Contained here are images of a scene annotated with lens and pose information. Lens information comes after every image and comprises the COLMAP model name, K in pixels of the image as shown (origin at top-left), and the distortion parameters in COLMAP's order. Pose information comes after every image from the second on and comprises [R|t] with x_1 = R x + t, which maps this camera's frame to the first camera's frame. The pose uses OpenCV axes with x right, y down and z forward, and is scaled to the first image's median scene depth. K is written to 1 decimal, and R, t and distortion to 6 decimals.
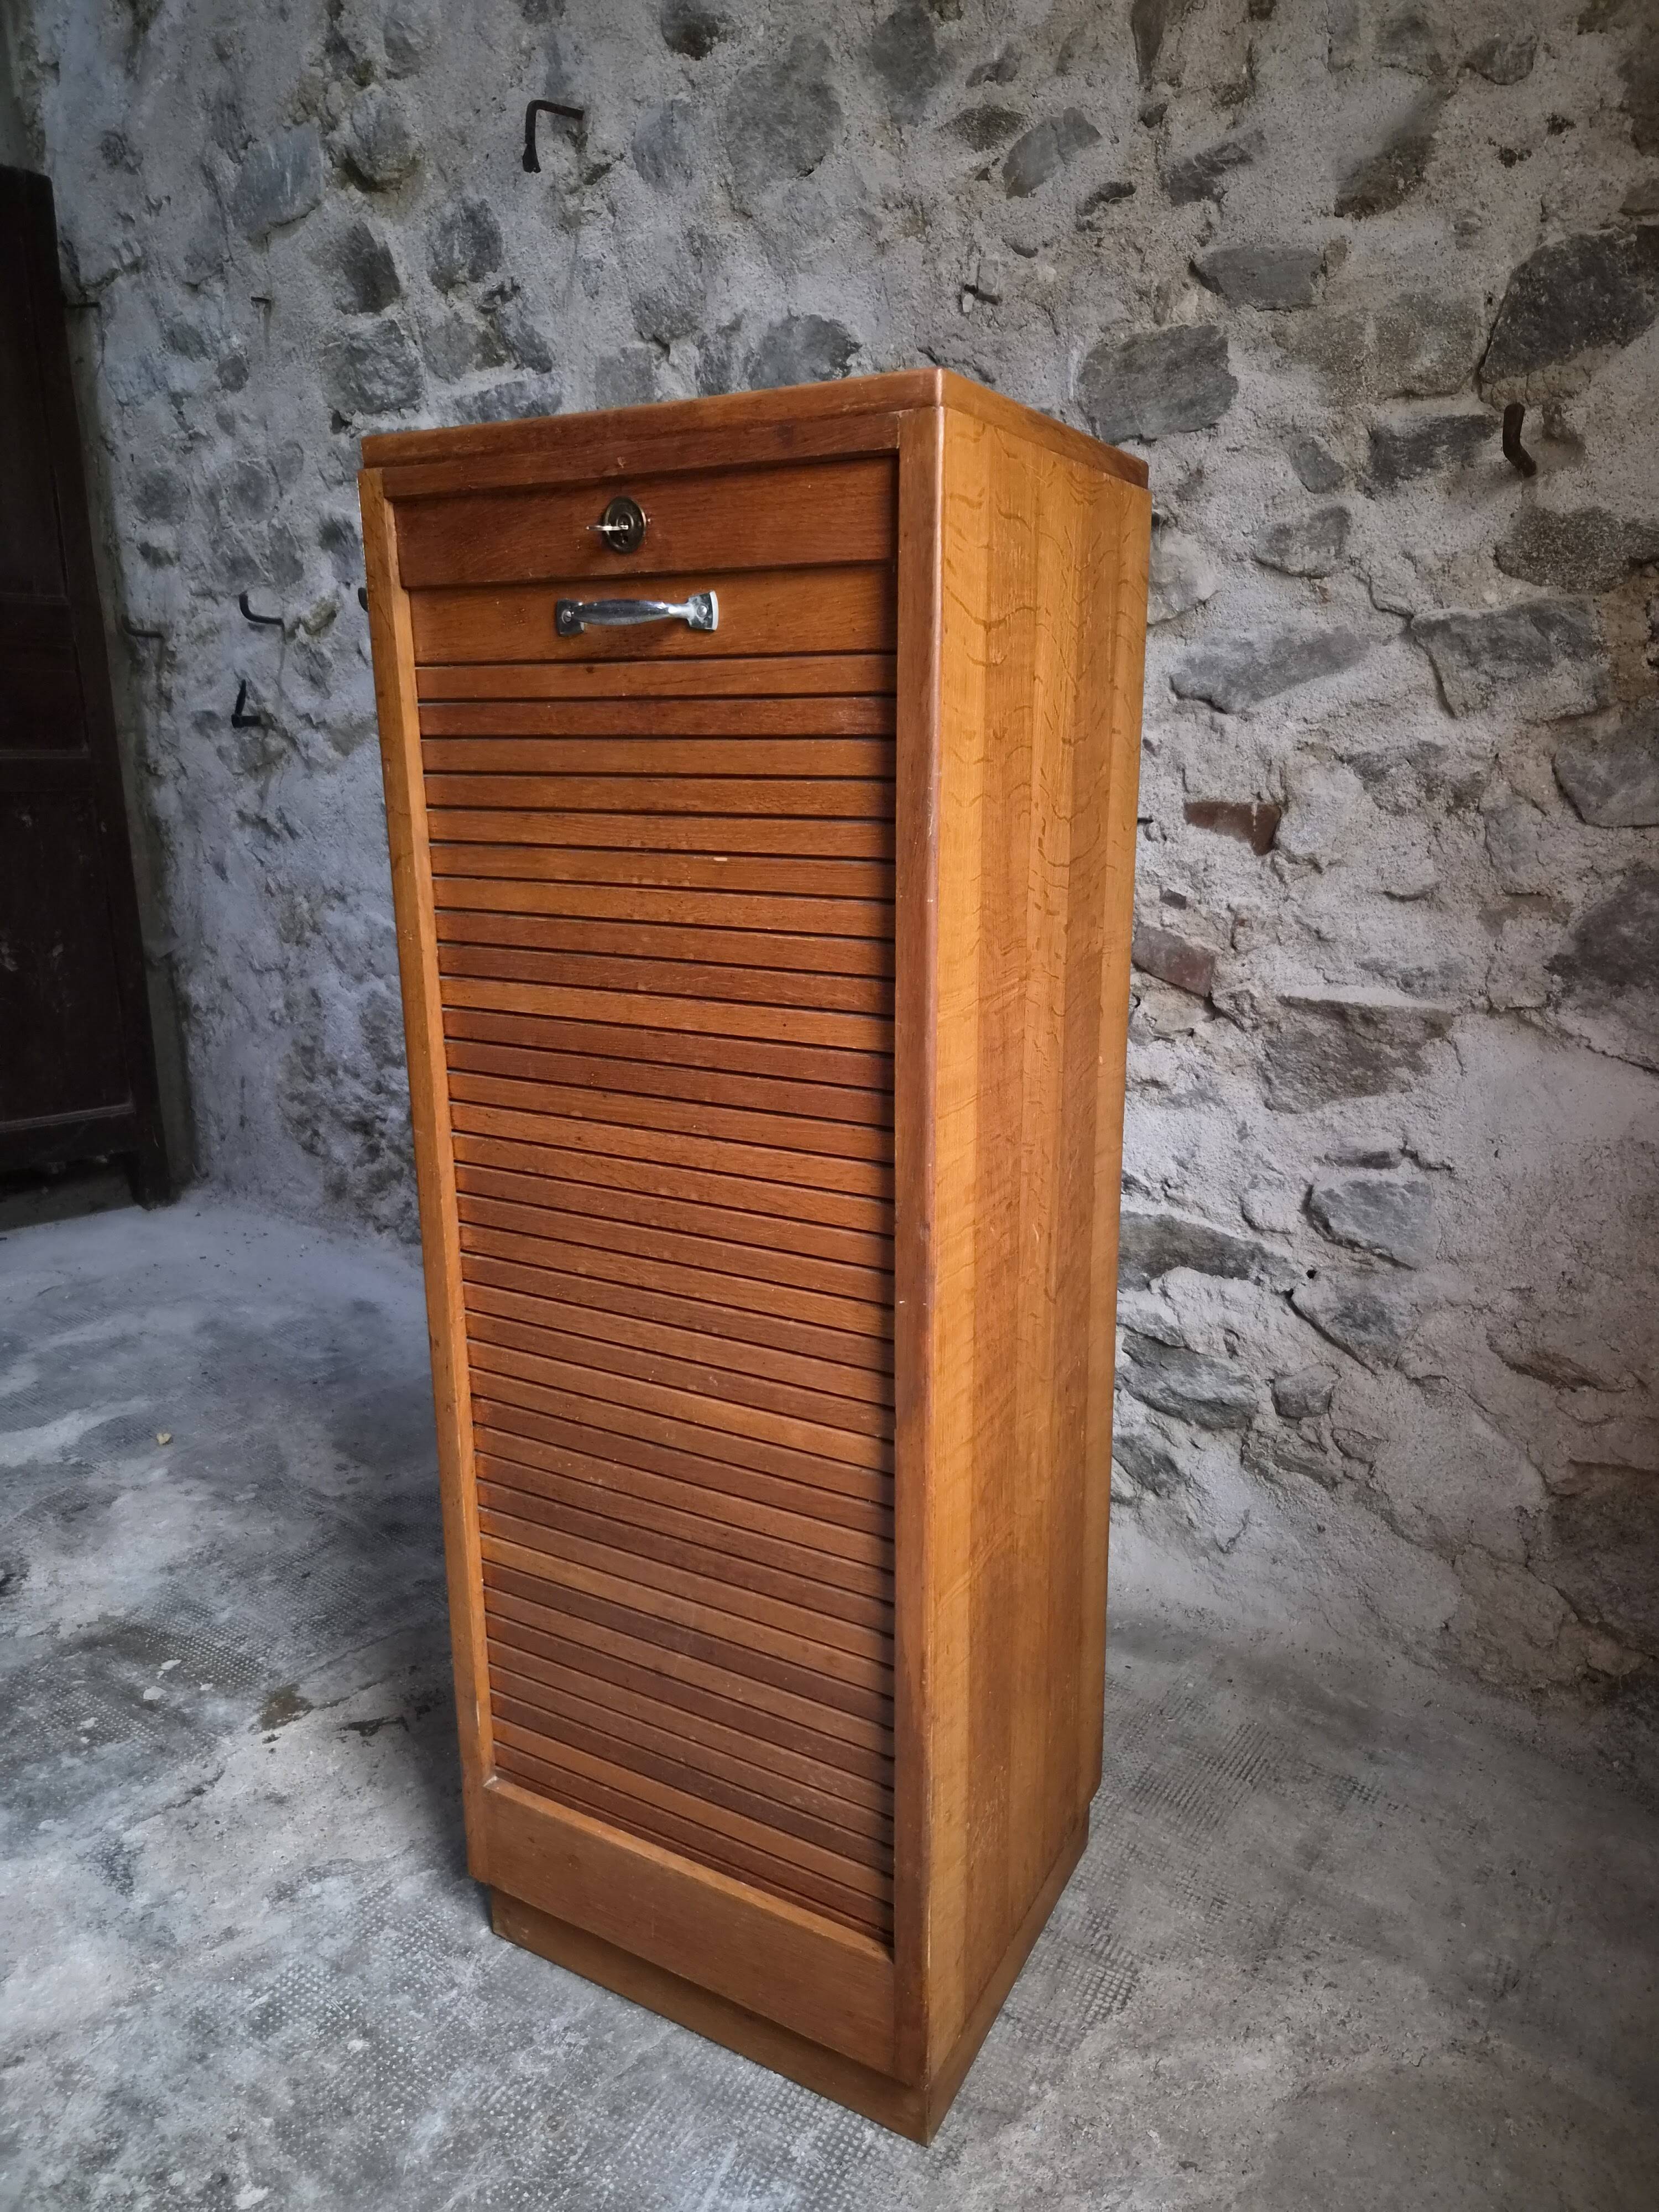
lens RADIAL K [[1488.7, 0, 844.0], [0, 1488.7, 1104.8], [0, 0, 1]] dist [0.065070, -0.049717]
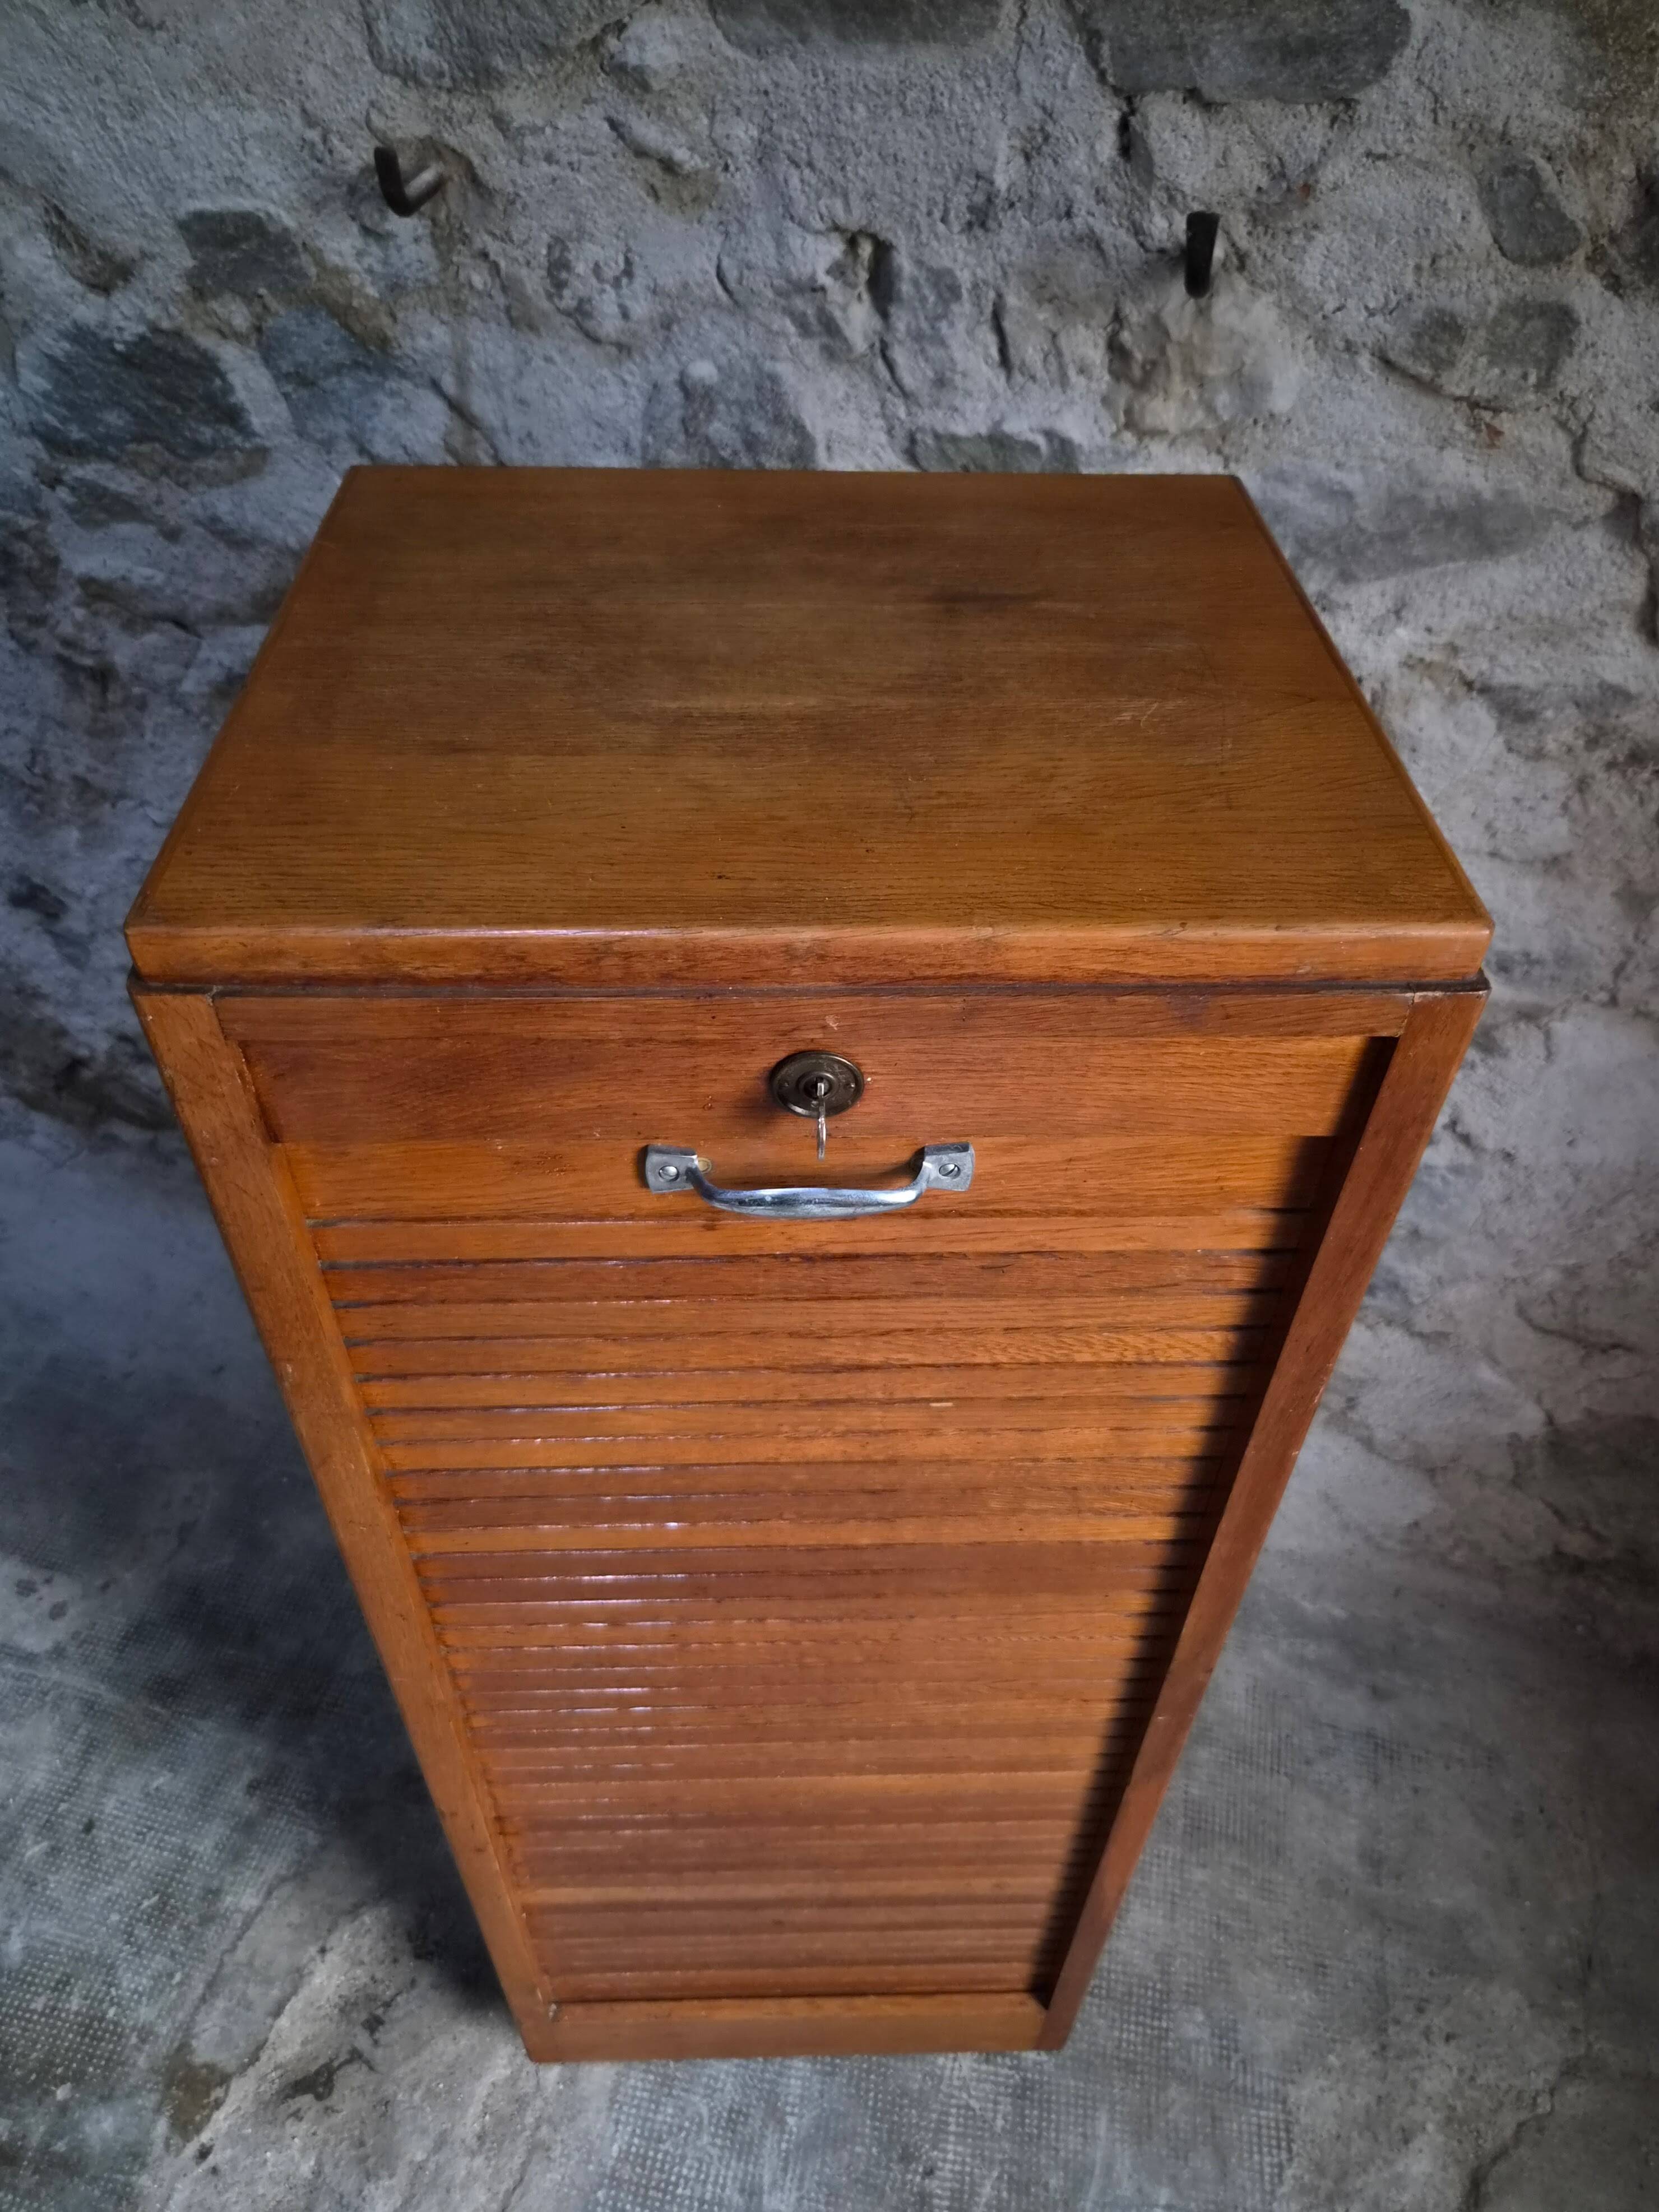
lens RADIAL K [[1530.3, 0, 829.6], [0, 1530.3, 1098.9], [0, 0, 1]] dist [0.046629, -0.038287]
pose [[0.926293, -0.249004, 0.282805, -0.171490], [0.082356, 0.866177, 0.492905, -0.431691], [-0.367694, -0.433284, 0.822840, 0.460525]]
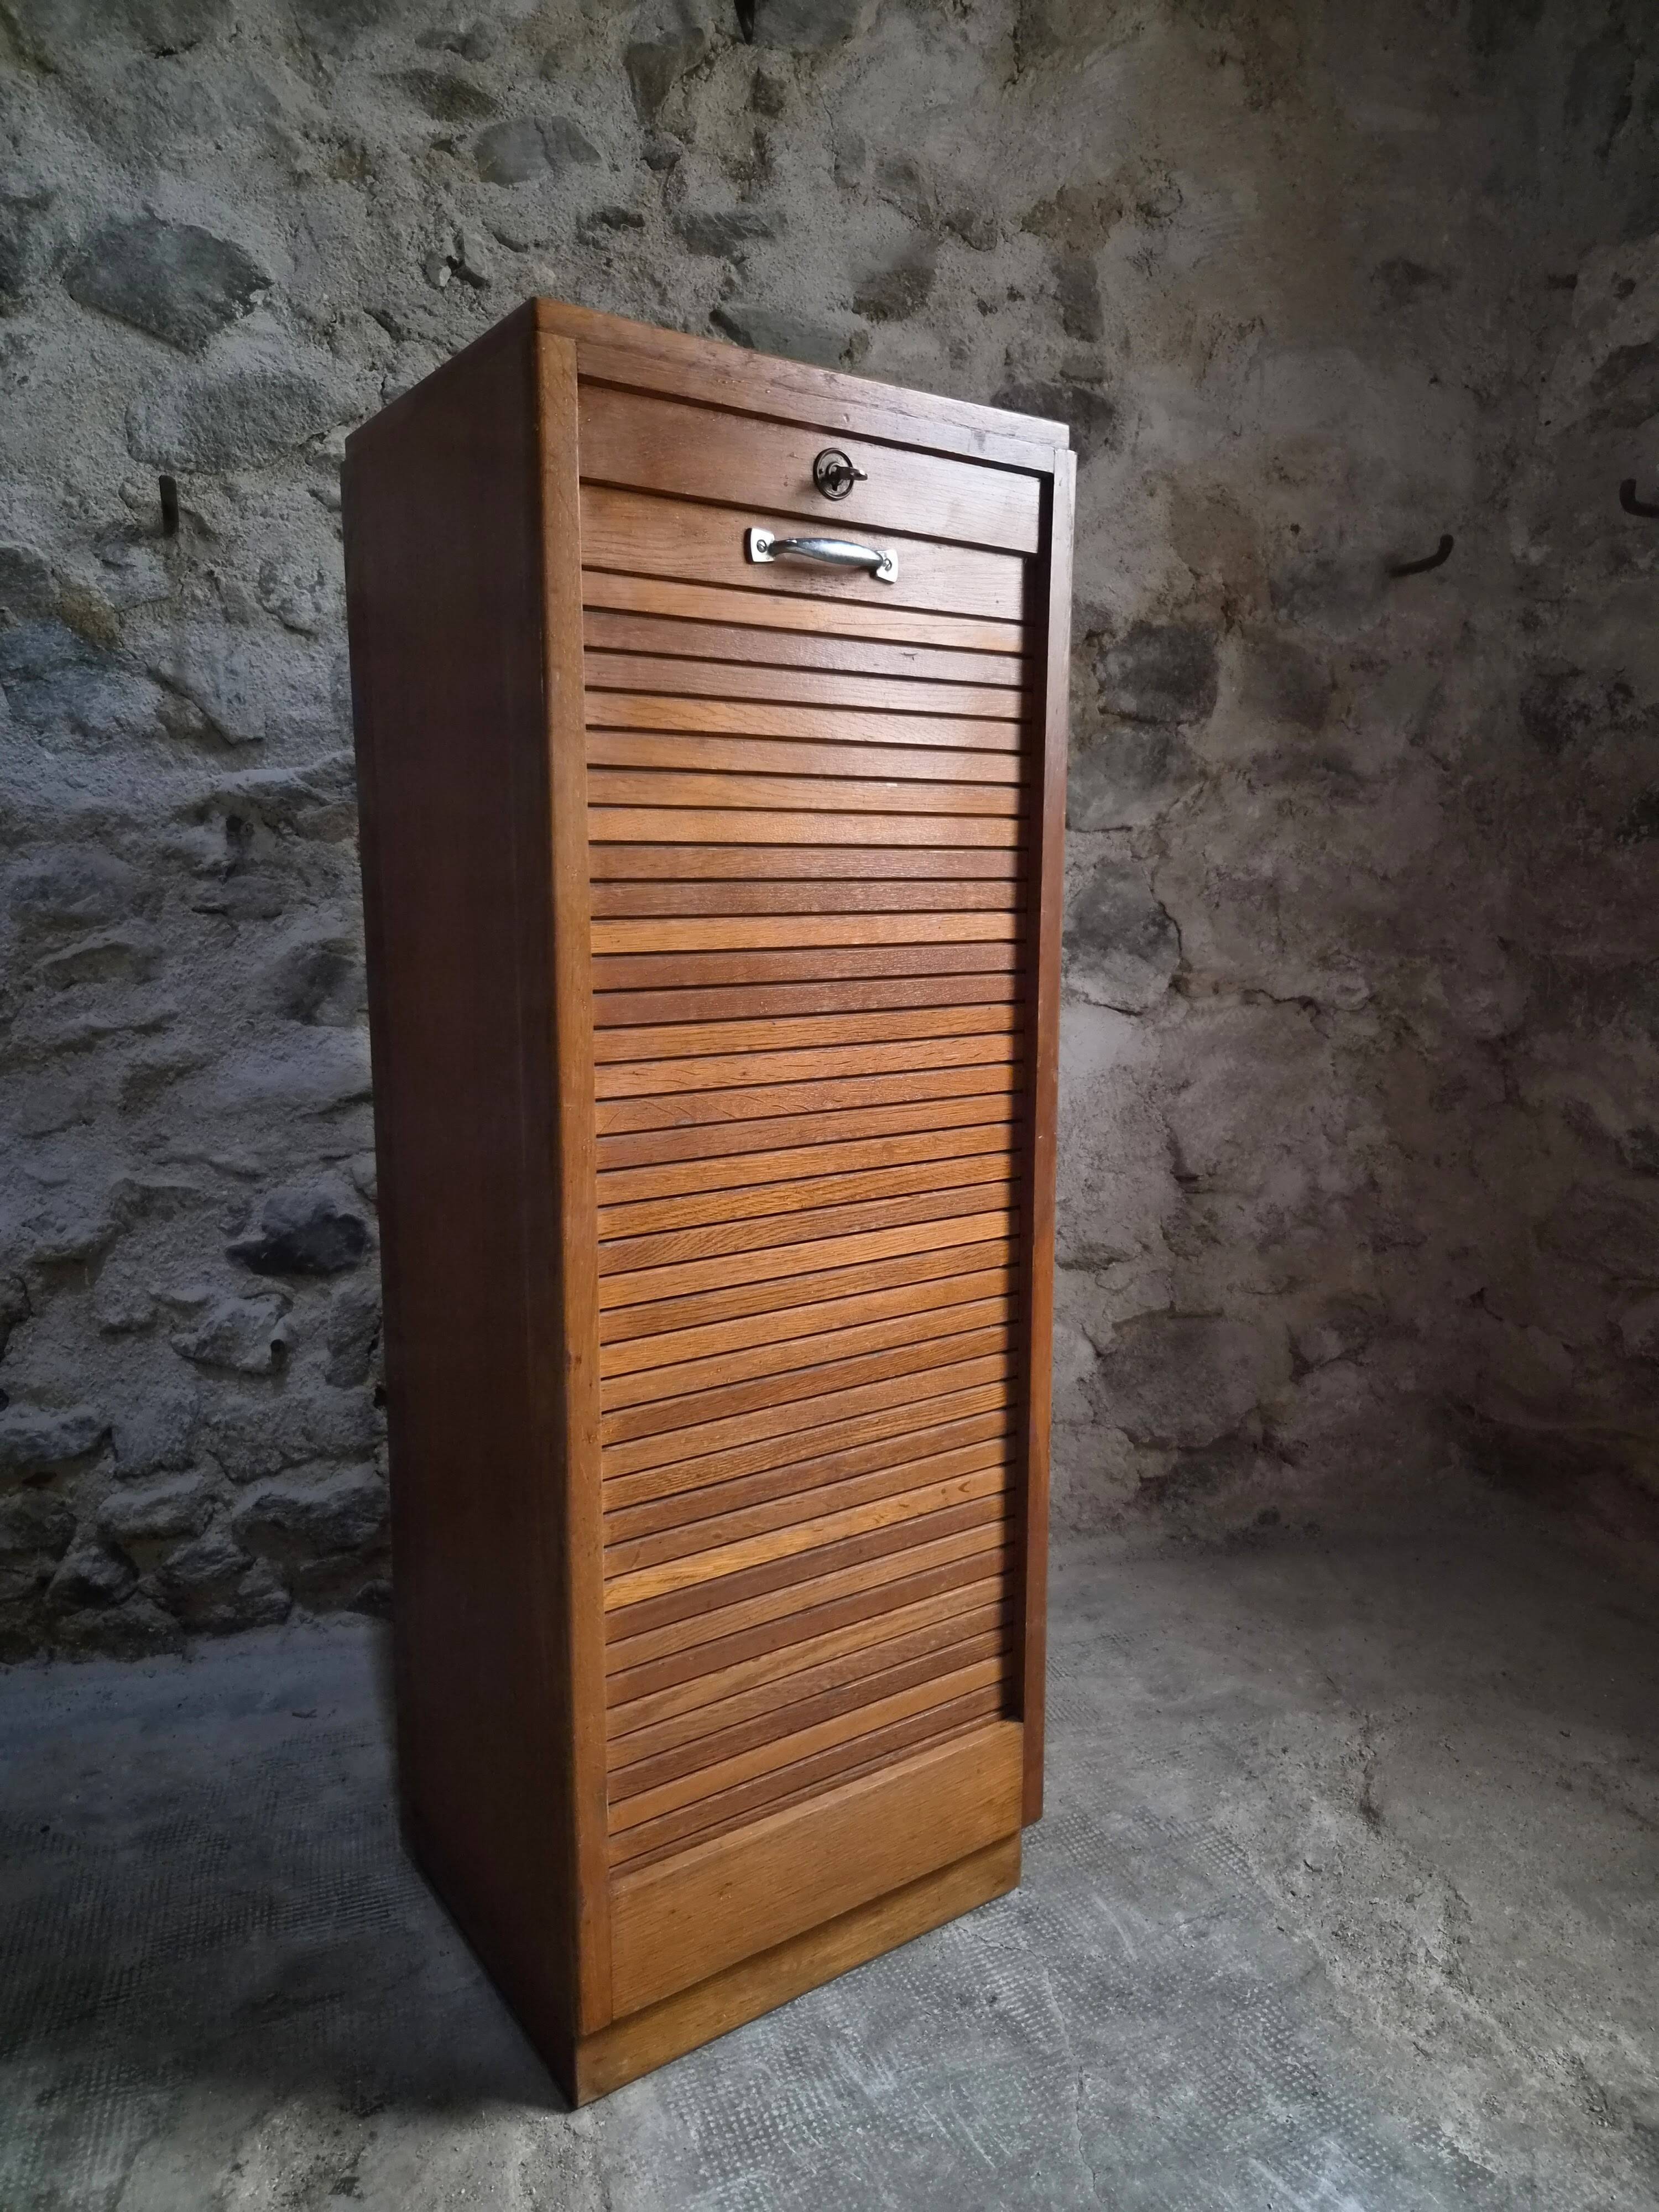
lens RADIAL K [[1490.2, 0, 846.0], [0, 1490.2, 1110.0], [0, 0, 1]] dist [0.065192, -0.051039]
pose [[0.569738, -0.130047, 0.811472, -0.643256], [0.211634, 0.977316, 0.008037, -0.000214], [-0.794109, 0.167156, 0.584337, 0.400771]]
